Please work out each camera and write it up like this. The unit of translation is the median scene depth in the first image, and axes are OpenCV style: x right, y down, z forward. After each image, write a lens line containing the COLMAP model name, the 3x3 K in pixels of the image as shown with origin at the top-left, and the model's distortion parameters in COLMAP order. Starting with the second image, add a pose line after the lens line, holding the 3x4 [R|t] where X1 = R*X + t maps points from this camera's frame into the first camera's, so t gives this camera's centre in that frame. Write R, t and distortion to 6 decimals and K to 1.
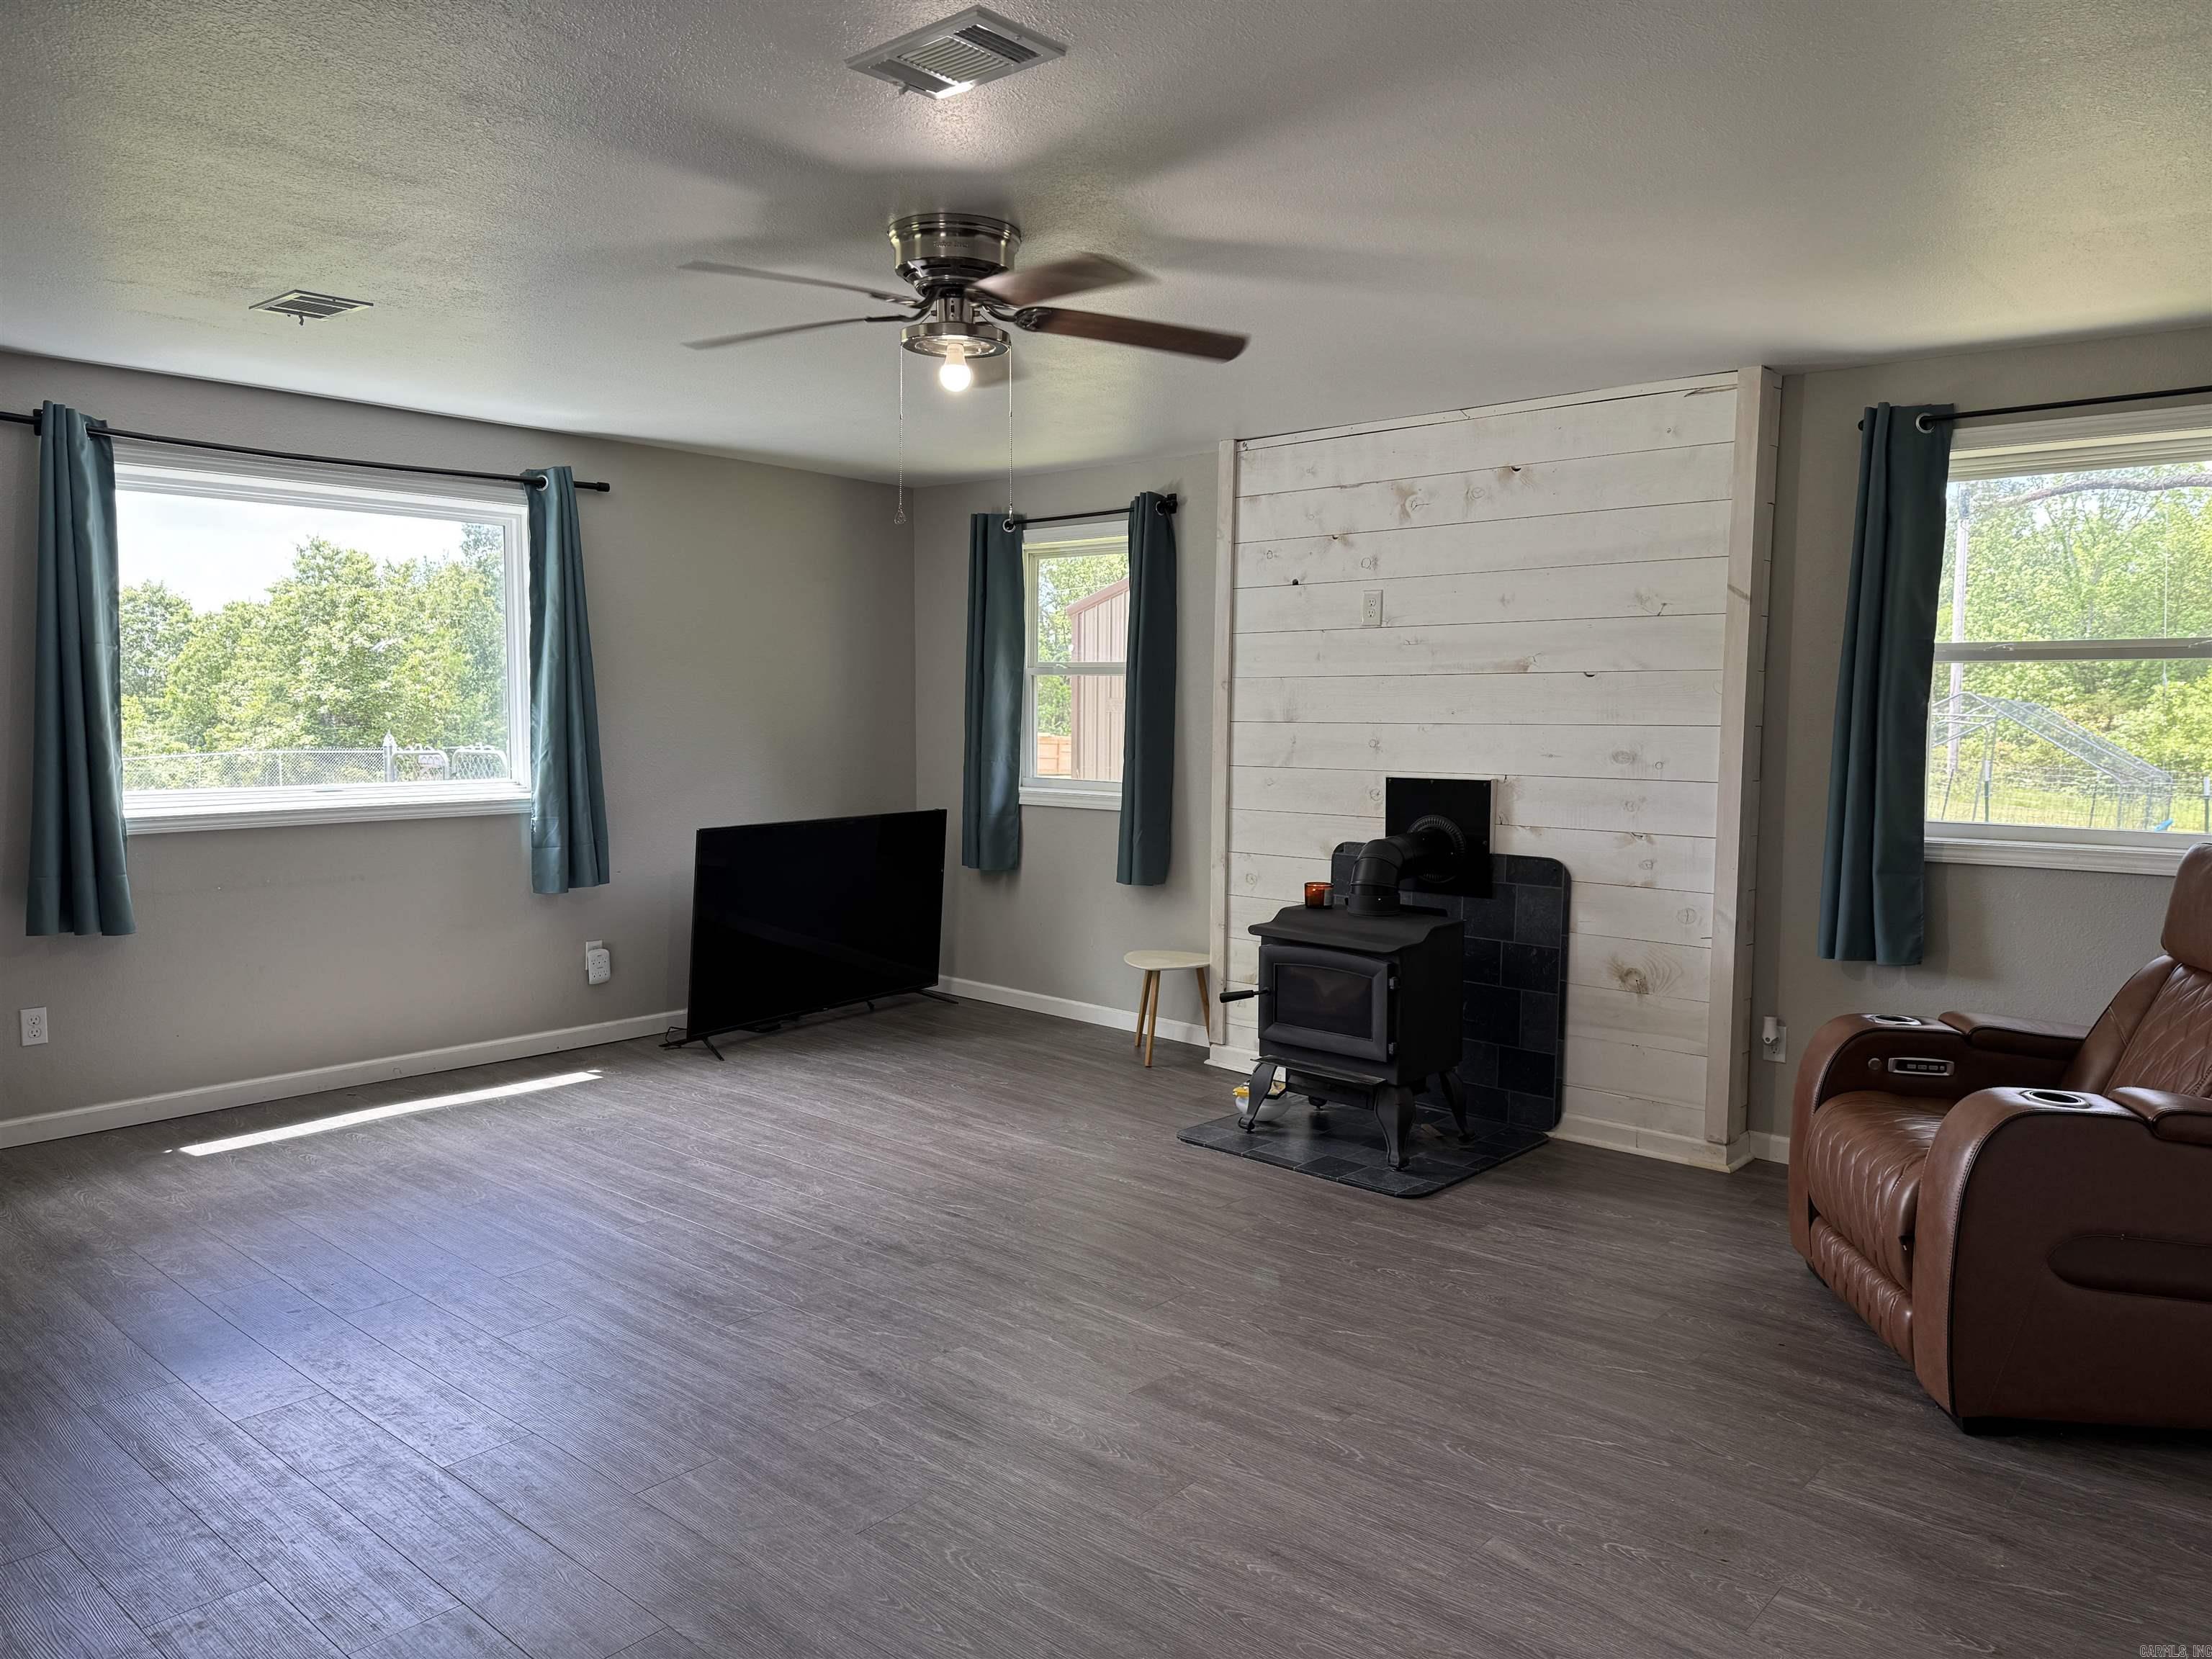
lens RADIAL K [[1551.7, 0, 1063.4], [0, 1551.7, 791.7], [0, 0, 1]] dist [0.162683, -0.181674]
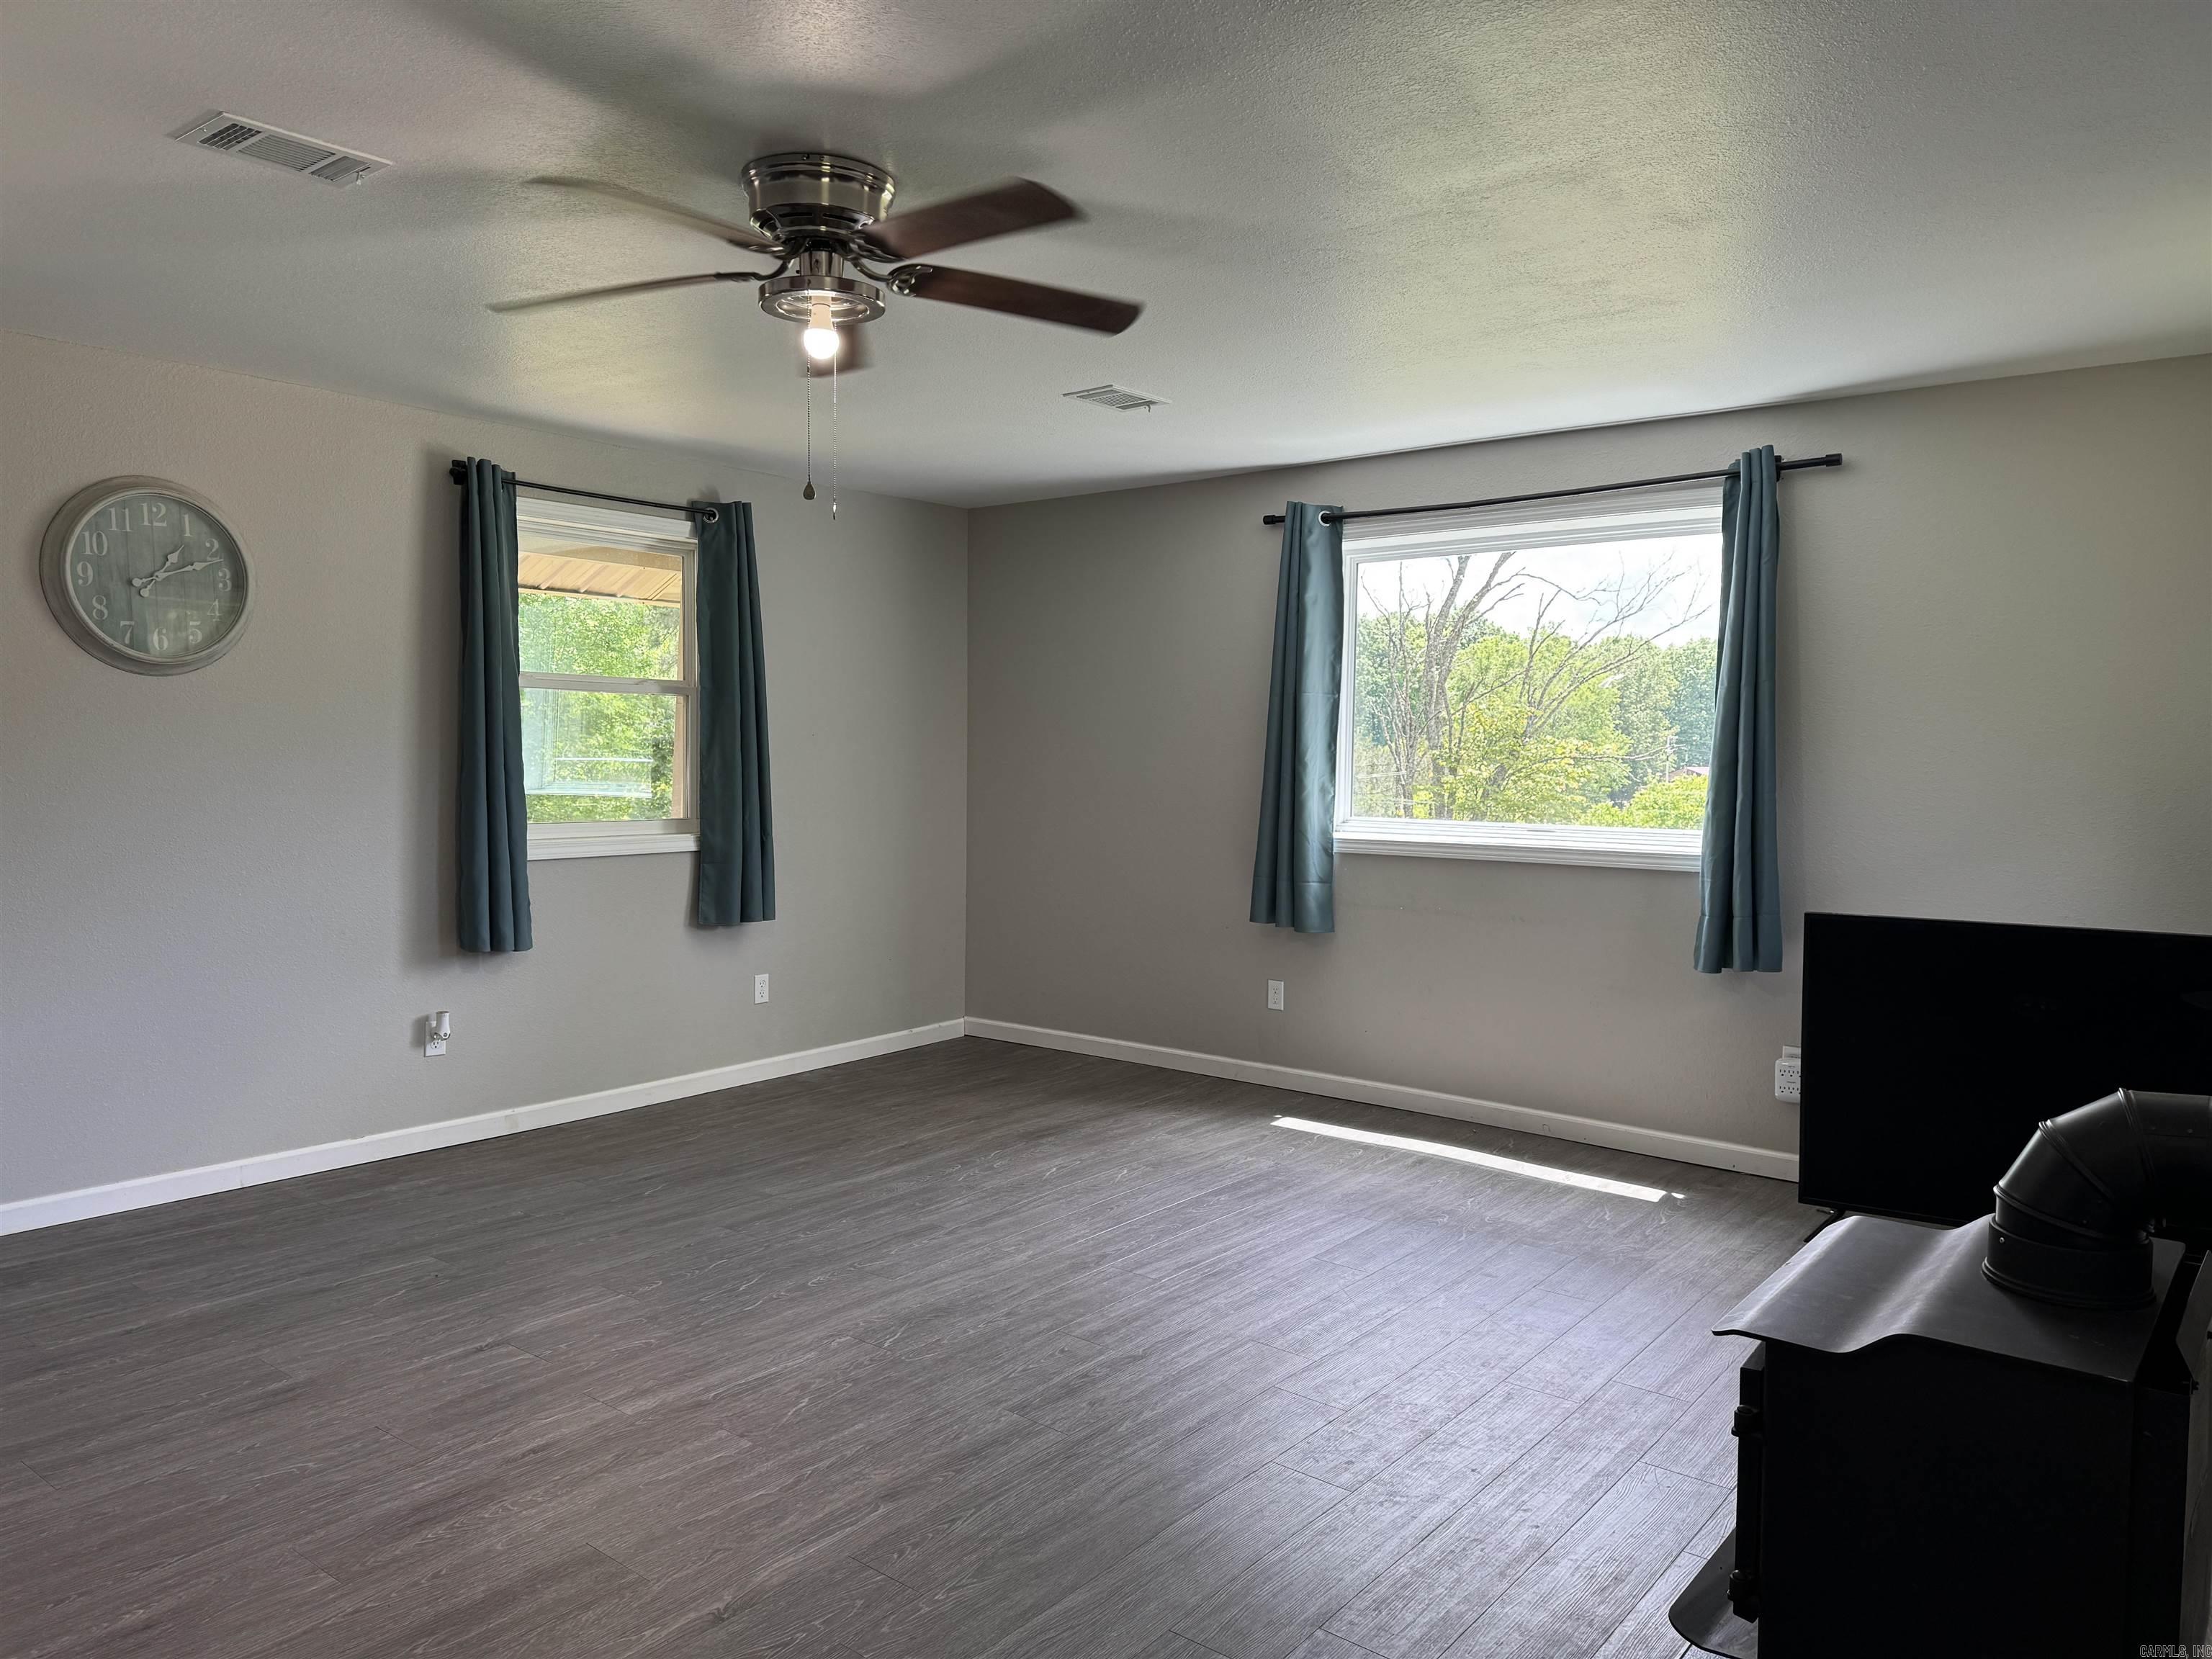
lens RADIAL K [[1507.1, 0, 1098.7], [0, 1507.1, 831.4], [0, 0, 1]] dist [0.007764, 0.001246]
pose [[0.077117, 0.053203, -0.995602, 0.535053], [-0.065590, 0.996683, 0.048180, -0.032160], [0.994862, 0.061586, 0.080351, 0.755893]]
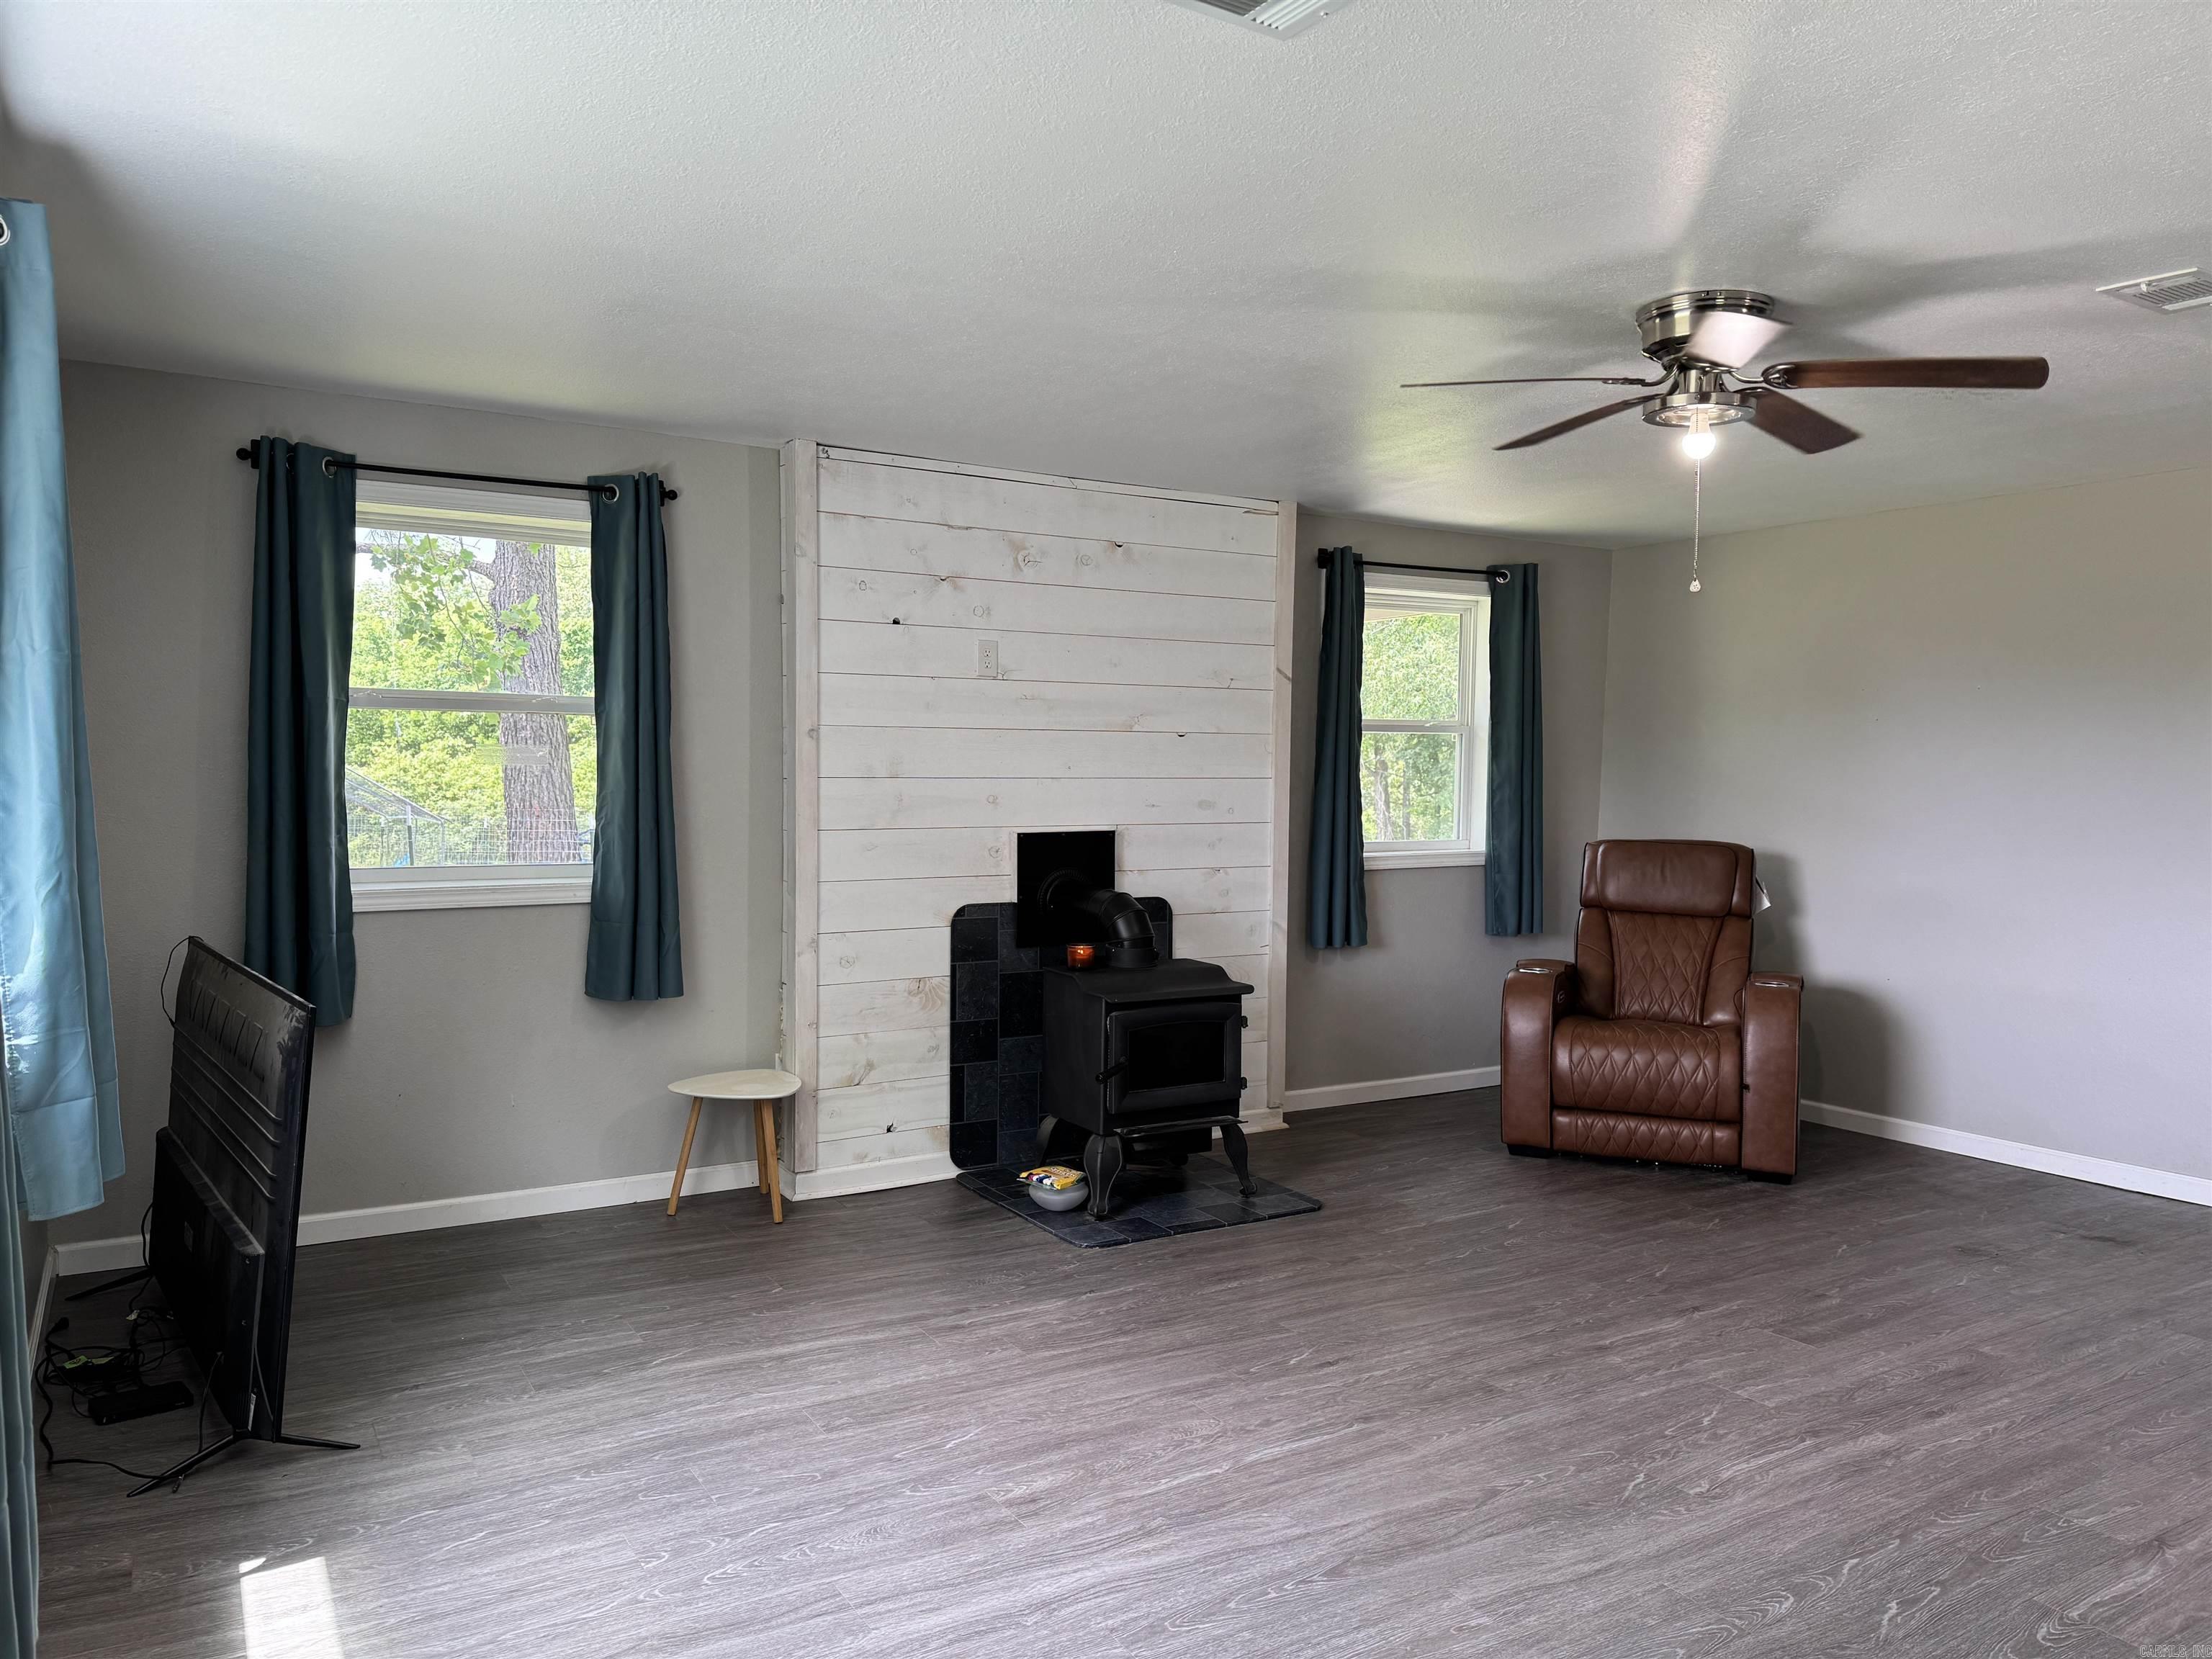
lens RADIAL K [[1595.5, 0, 1101.3], [0, 1595.5, 780.9], [0, 0, 1]] dist [0.105882, -0.139971]
pose [[0.265005, -0.017198, 0.964094, -0.816988], [0.043698, 0.999028, 0.005810, -0.050041], [-0.963256, 0.040589, 0.265499, 0.753598]]
